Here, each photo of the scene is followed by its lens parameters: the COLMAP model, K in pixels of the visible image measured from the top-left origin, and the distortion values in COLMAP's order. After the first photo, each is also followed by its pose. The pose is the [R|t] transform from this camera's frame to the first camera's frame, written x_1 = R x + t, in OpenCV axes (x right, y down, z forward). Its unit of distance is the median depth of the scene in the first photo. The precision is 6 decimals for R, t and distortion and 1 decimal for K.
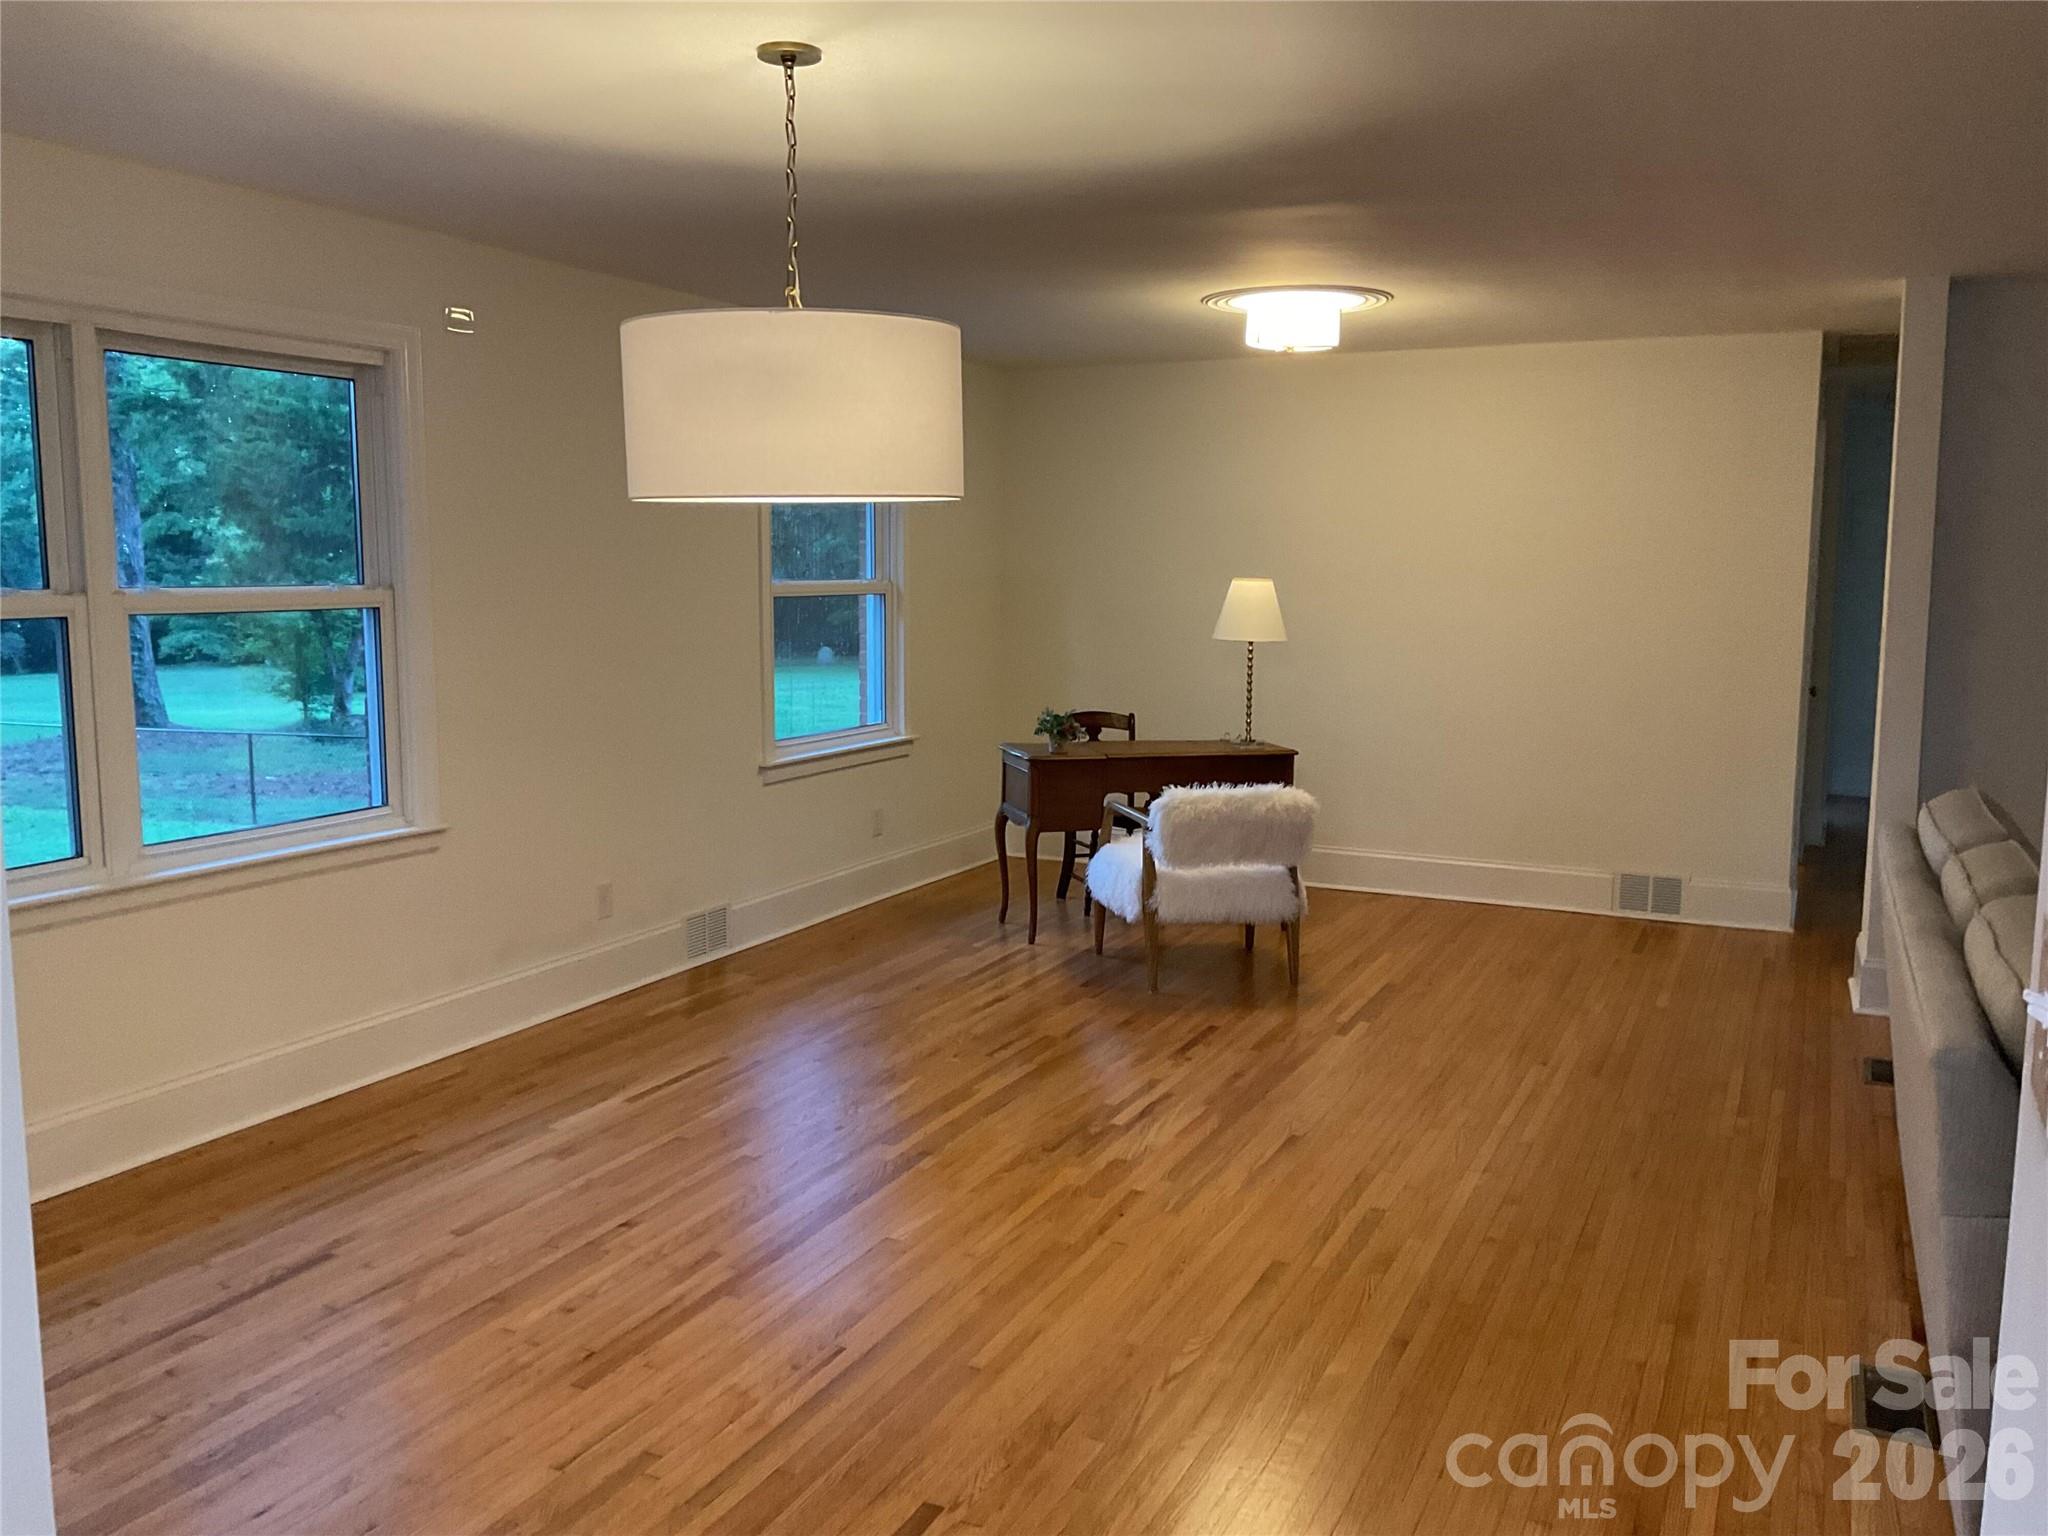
lens RADIAL K [[1692.3, 0, 1024.0], [0, 1692.3, 768.0], [0, 0, 1]] dist [0.100691, -0.143785]
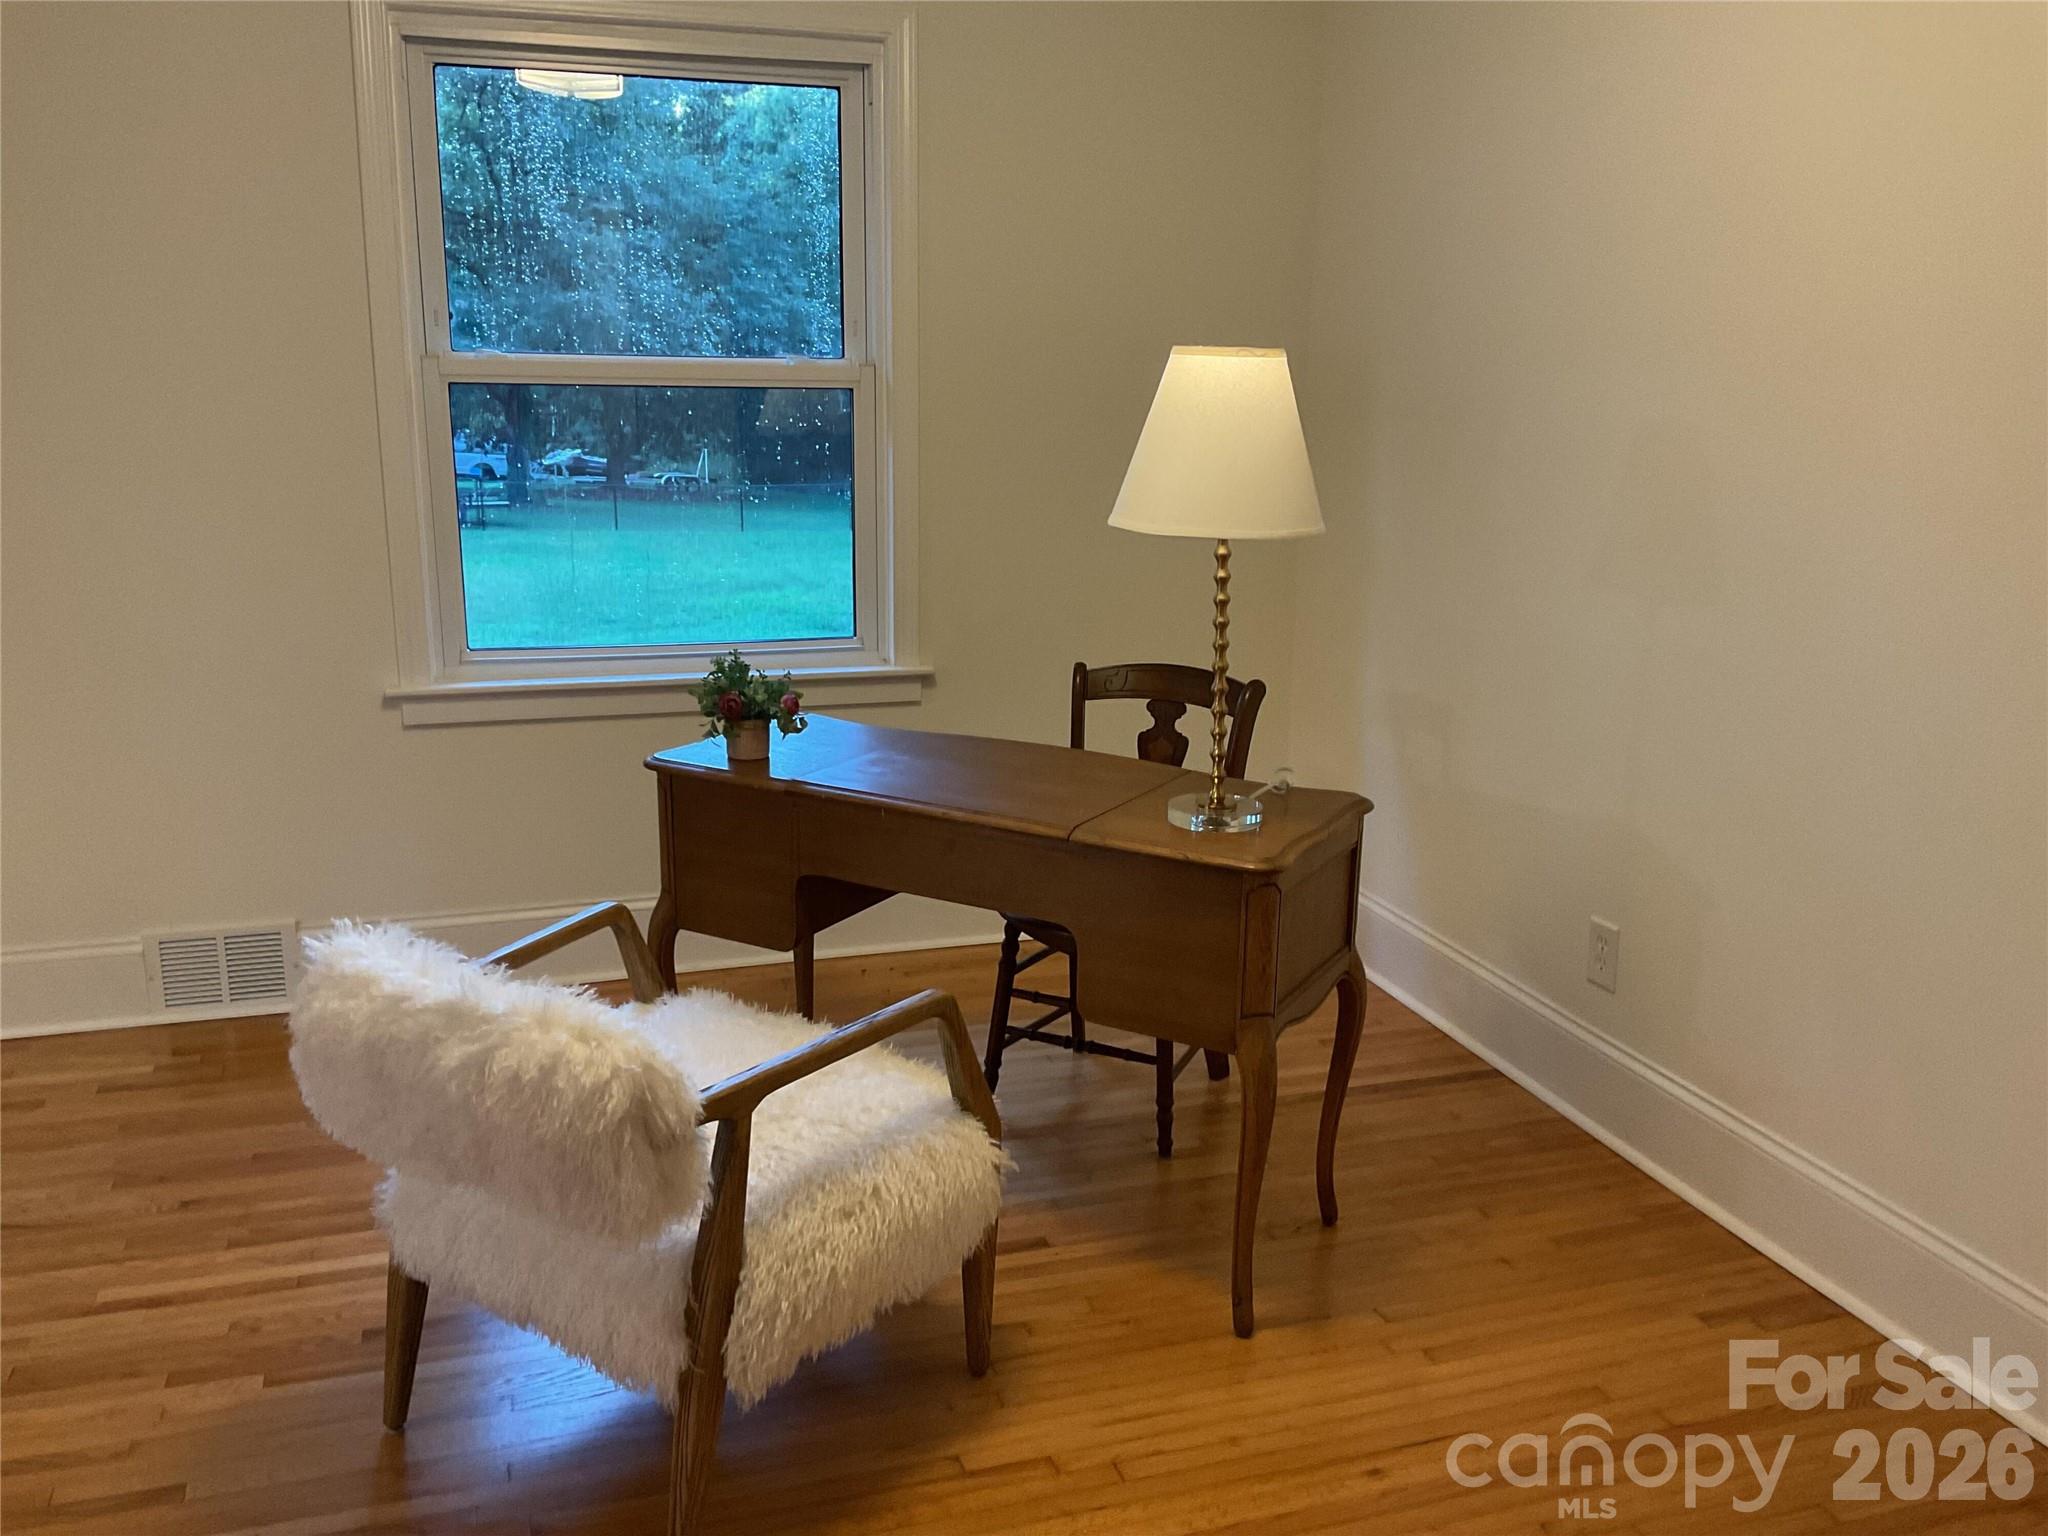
lens RADIAL K [[1692.3, 0, 1024.0], [0, 1692.3, 768.0], [0, 0, 1]] dist [0.100691, -0.143785]
pose [[0.660953, 0.171442, -0.730582, 0.379336], [-0.093823, 0.984794, 0.146215, -0.075829], [0.744539, -0.028096, 0.666987, 0.752423]]
